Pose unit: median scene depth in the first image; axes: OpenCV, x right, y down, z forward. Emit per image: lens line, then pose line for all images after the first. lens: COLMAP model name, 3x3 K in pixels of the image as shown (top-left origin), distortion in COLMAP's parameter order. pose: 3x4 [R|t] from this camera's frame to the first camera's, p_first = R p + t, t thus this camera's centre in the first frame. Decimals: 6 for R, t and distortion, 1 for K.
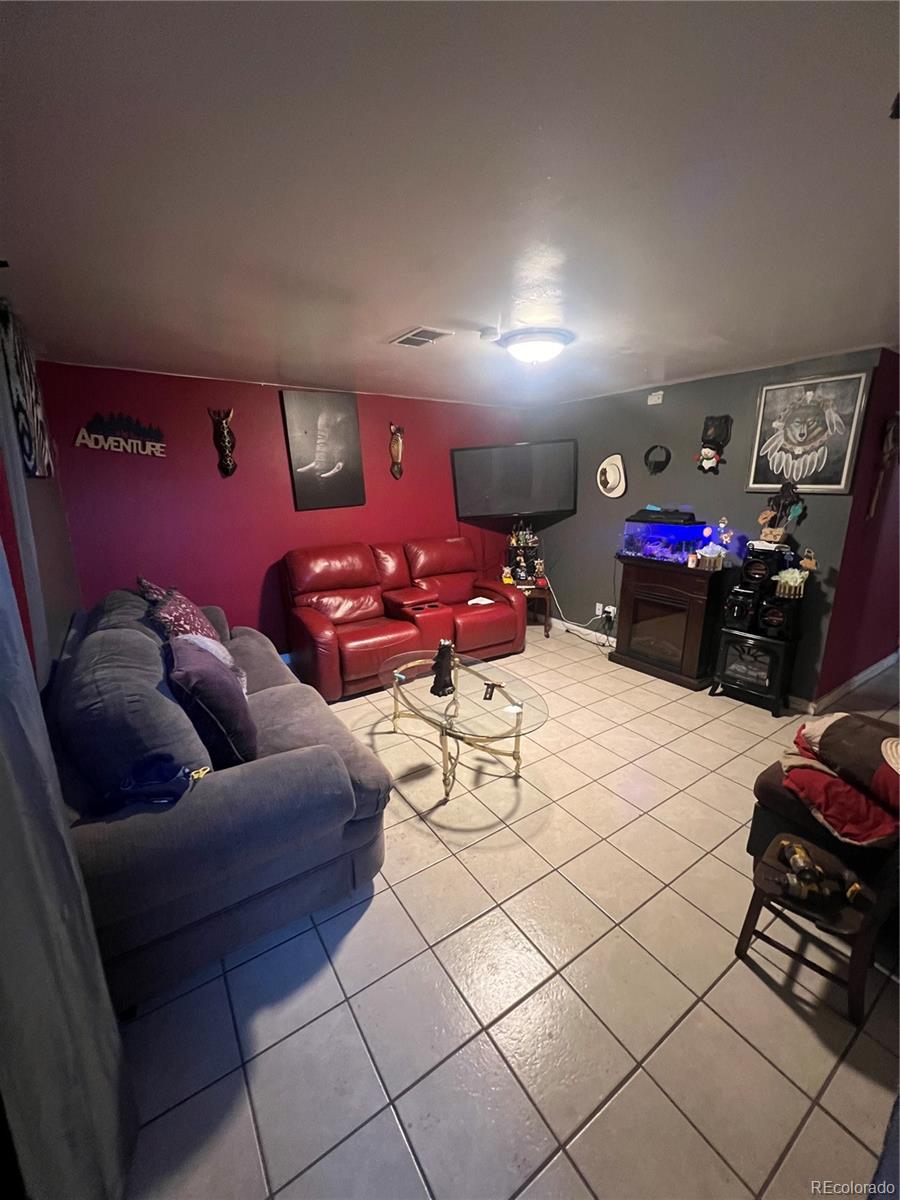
lens RADIAL K [[476.0, 0, 450.0], [0, 476.0, 602.9], [0, 0, 1]] dist [0.001968, 0.000109]
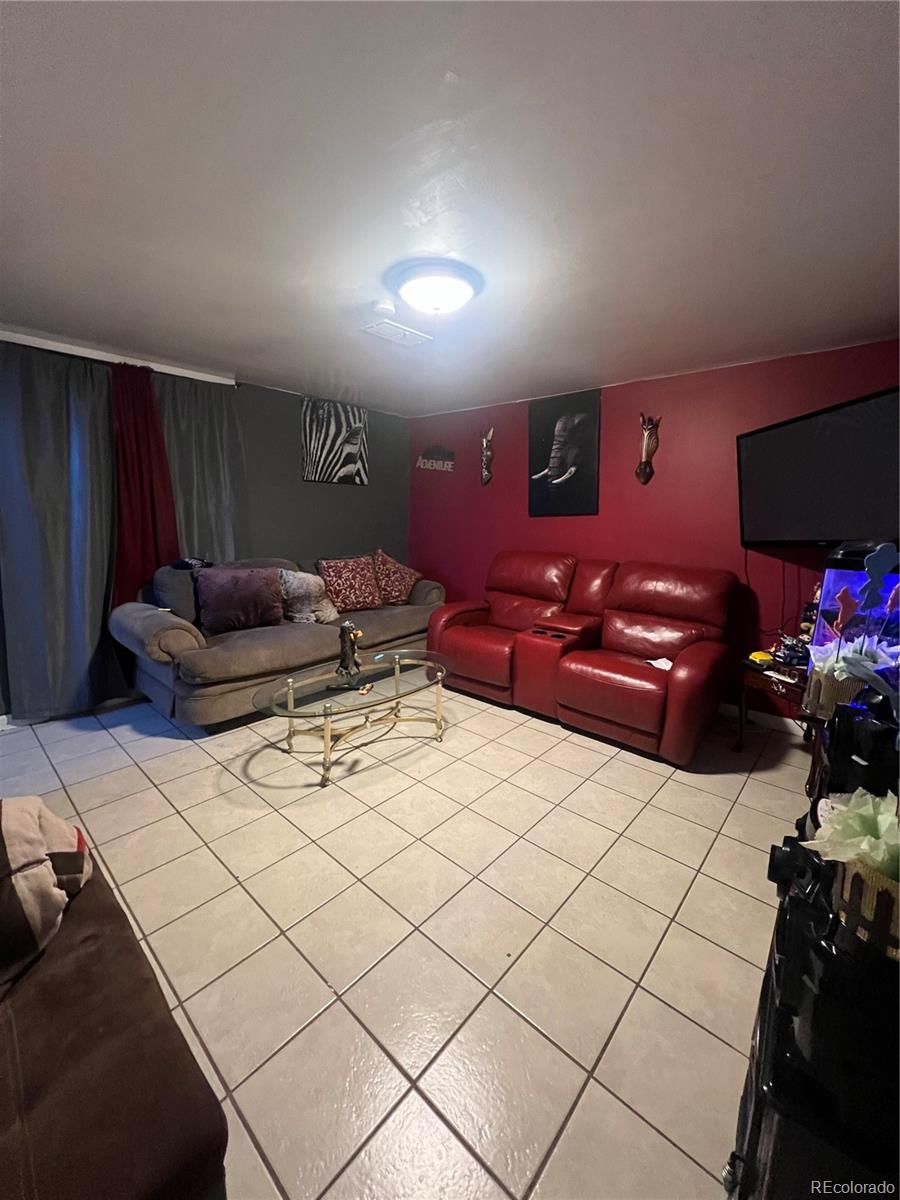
lens RADIAL K [[476.0, 0, 448.6], [0, 476.0, 598.4], [0, 0, 1]] dist [0.001968, 0.000109]
pose [[0.245128, 0.182413, -0.952175, 0.781993], [-0.266146, 0.957068, 0.114834, -0.112508], [0.932244, 0.225268, 0.283153, 0.693571]]
